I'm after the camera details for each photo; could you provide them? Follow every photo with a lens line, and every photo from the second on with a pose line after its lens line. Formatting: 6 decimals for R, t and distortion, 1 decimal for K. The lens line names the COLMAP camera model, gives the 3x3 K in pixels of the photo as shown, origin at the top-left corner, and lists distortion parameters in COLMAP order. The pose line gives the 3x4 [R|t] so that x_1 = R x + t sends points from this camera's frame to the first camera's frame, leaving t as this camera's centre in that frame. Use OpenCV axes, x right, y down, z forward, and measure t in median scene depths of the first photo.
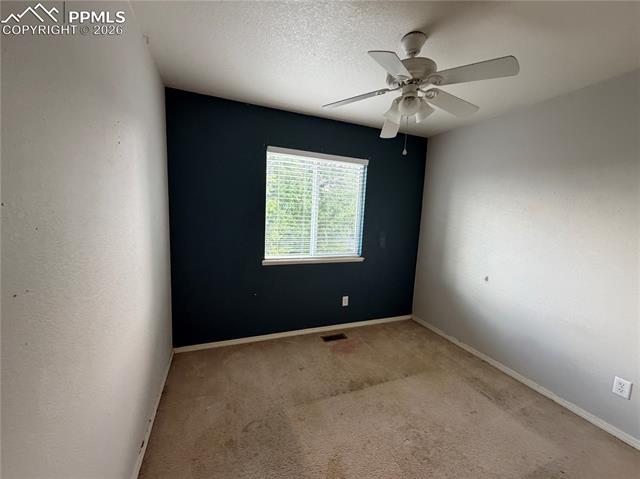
lens RADIAL K [[254.8, 0, 318.5], [0, 254.8, 241.2], [0, 0, 1]] dist [0.001663, -0.000094]
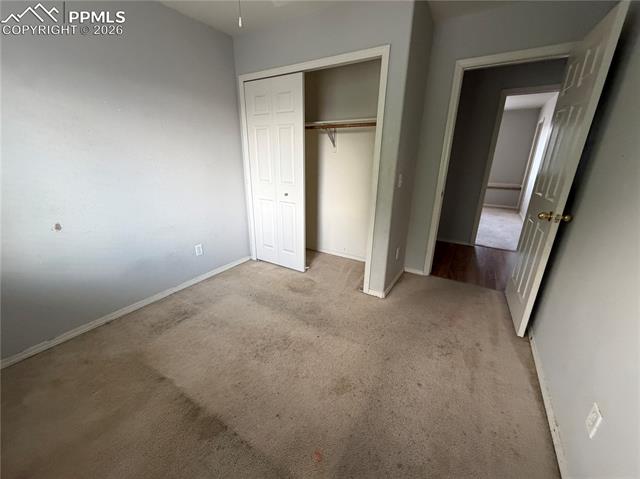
lens RADIAL K [[254.8, 0, 318.5], [0, 254.8, 241.2], [0, 0, 1]] dist [0.001663, -0.000094]
pose [[-0.585876, -0.309535, 0.748957, -0.315071], [0.064459, 0.903454, 0.423810, -0.072522], [-0.807833, 0.296578, -0.509360, 0.951932]]
